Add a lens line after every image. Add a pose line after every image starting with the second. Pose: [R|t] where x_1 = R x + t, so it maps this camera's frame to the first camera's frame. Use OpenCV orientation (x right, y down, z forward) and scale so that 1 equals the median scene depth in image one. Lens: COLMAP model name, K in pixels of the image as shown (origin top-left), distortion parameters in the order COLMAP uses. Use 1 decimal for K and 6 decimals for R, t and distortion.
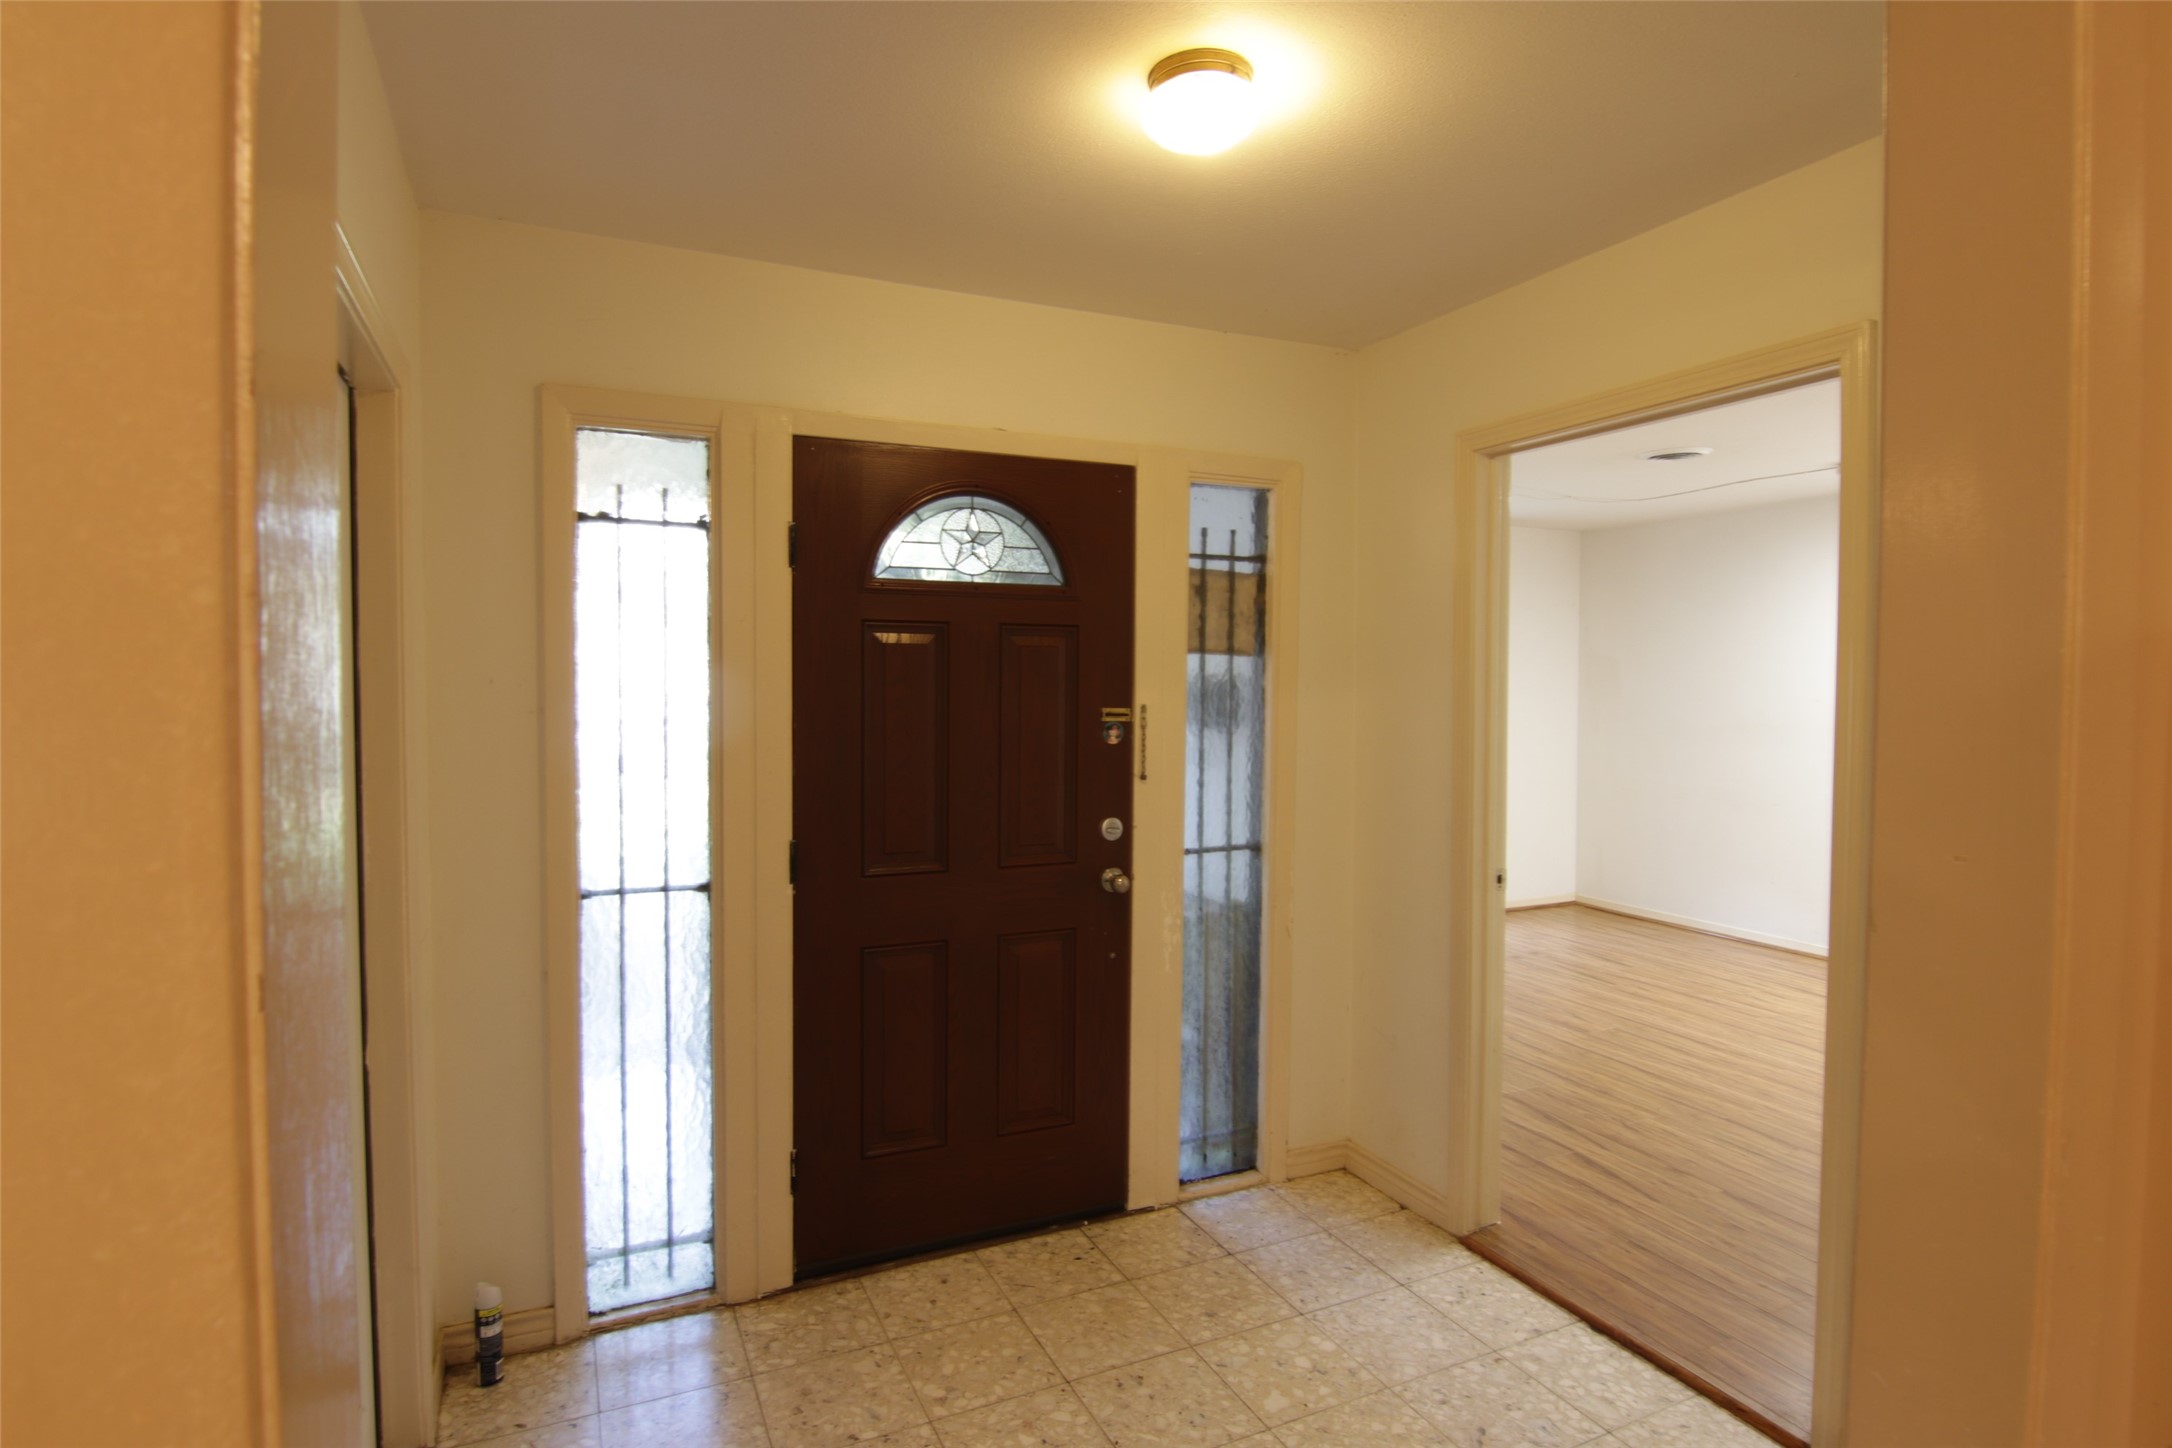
lens RADIAL K [[1106.7, 0, 1068.9], [0, 1106.7, 721.4], [0, 0, 1]] dist [-0.013504, -0.007342]
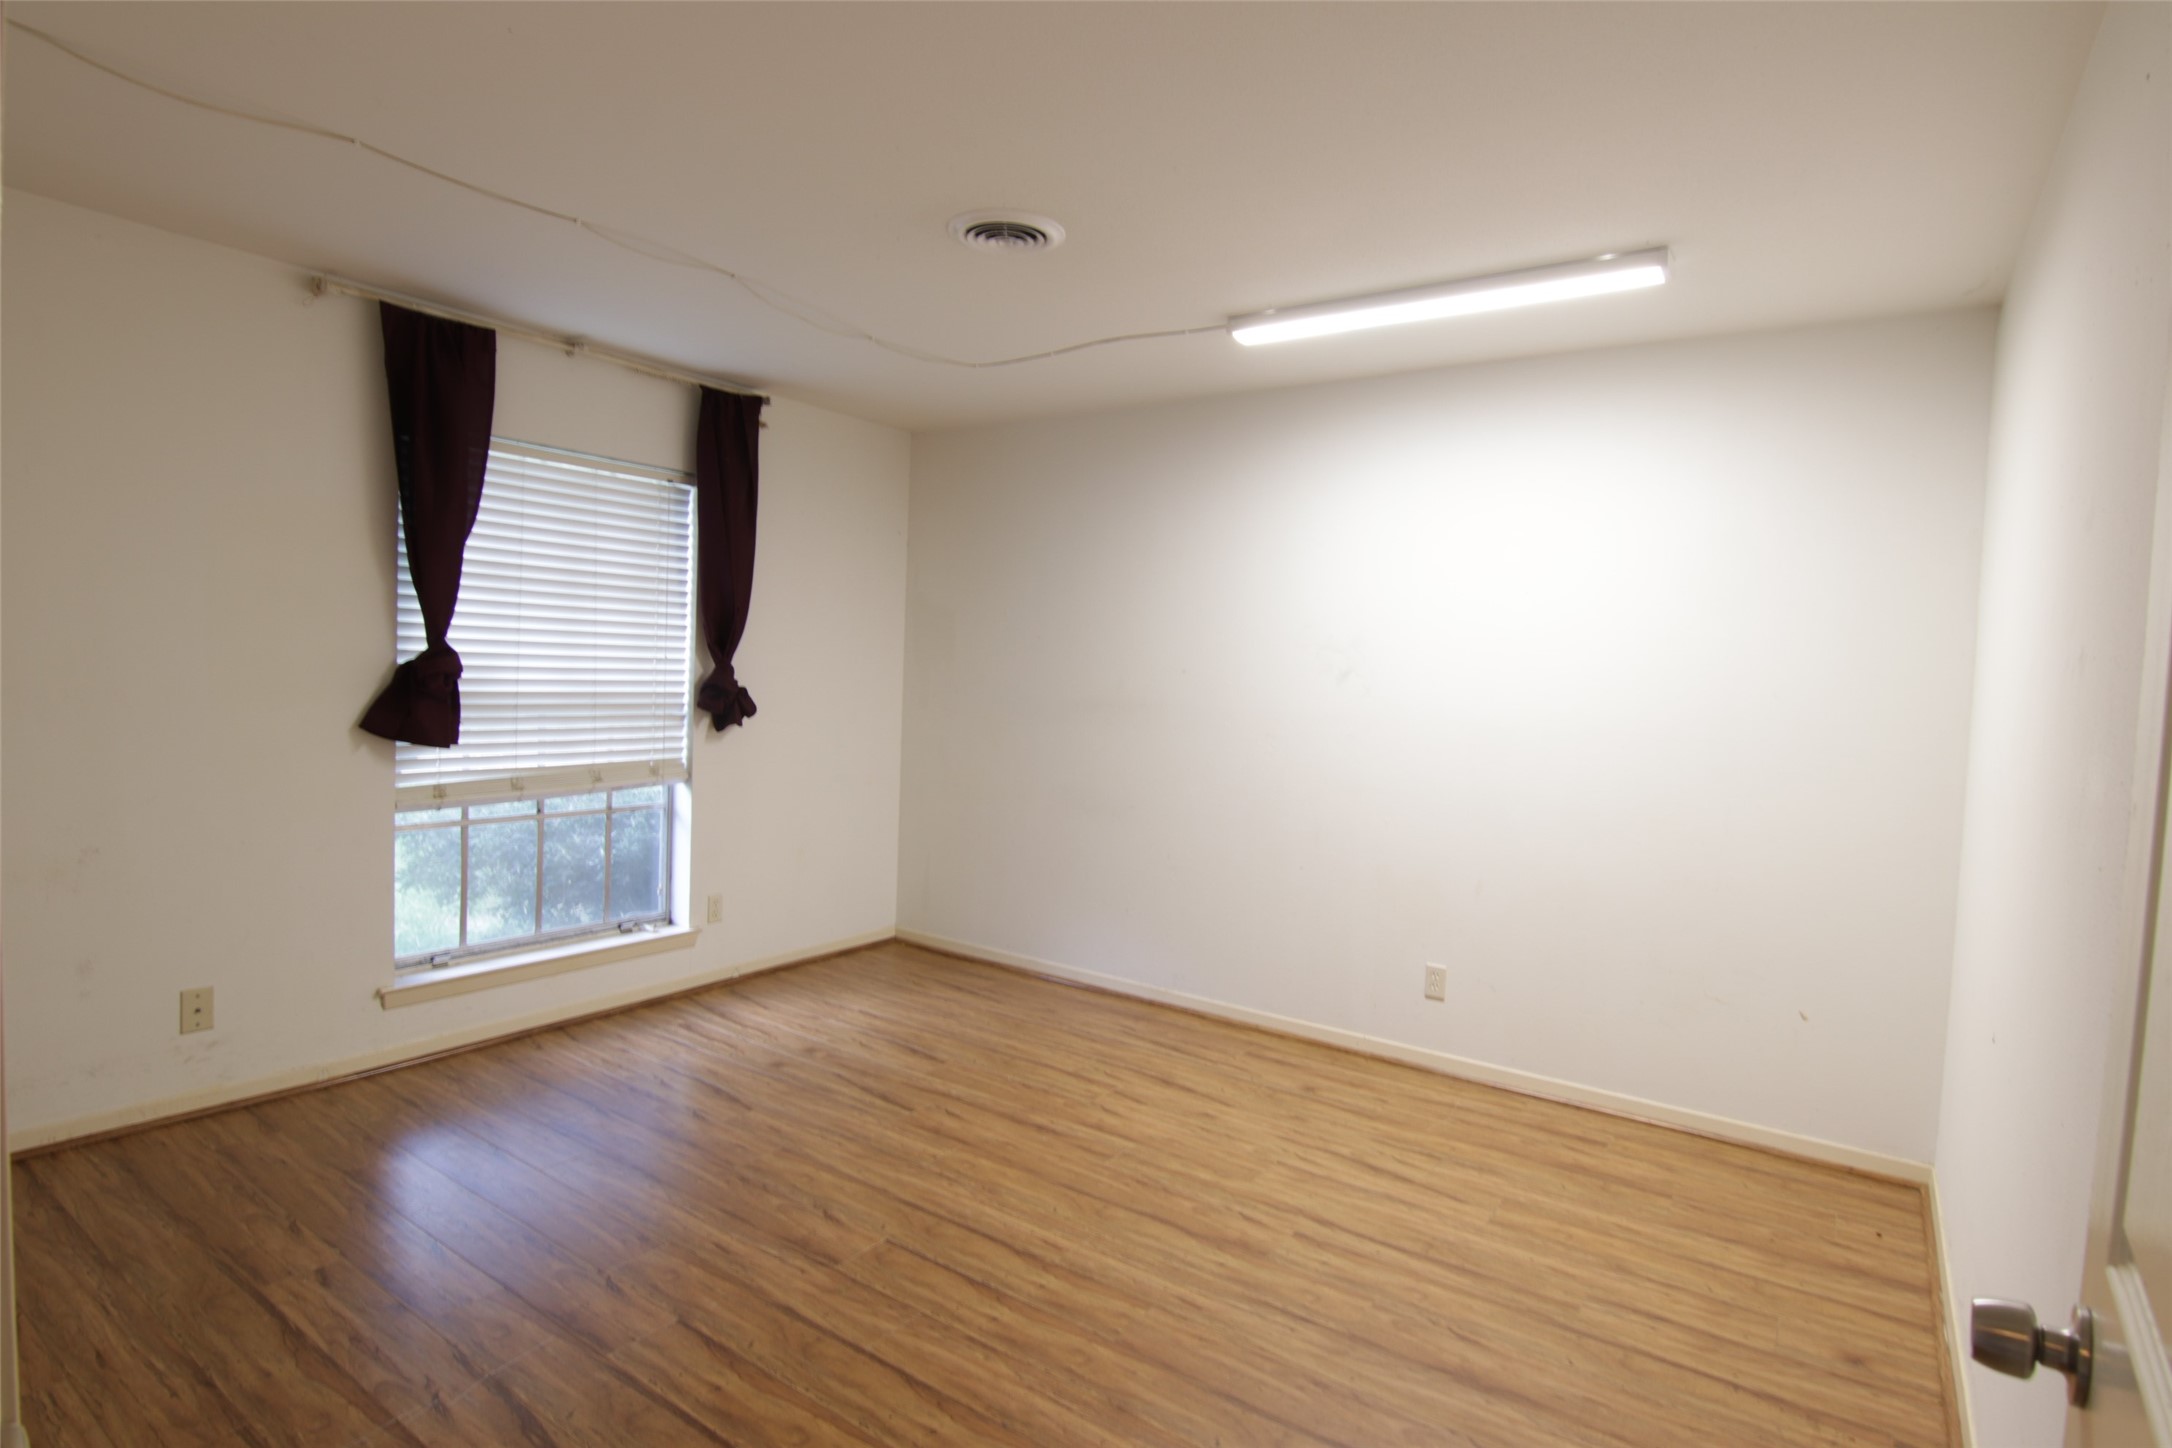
lens RADIAL K [[1106.7, 0, 1082.8], [0, 1106.7, 725.5], [0, 0, 1]] dist [-0.013504, -0.007342]
pose [[0.859819, 0.006897, 0.510553, 0.278705], [-0.022562, 0.999445, 0.024494, 0.002186], [-0.510101, -0.032580, 0.859497, 0.453579]]
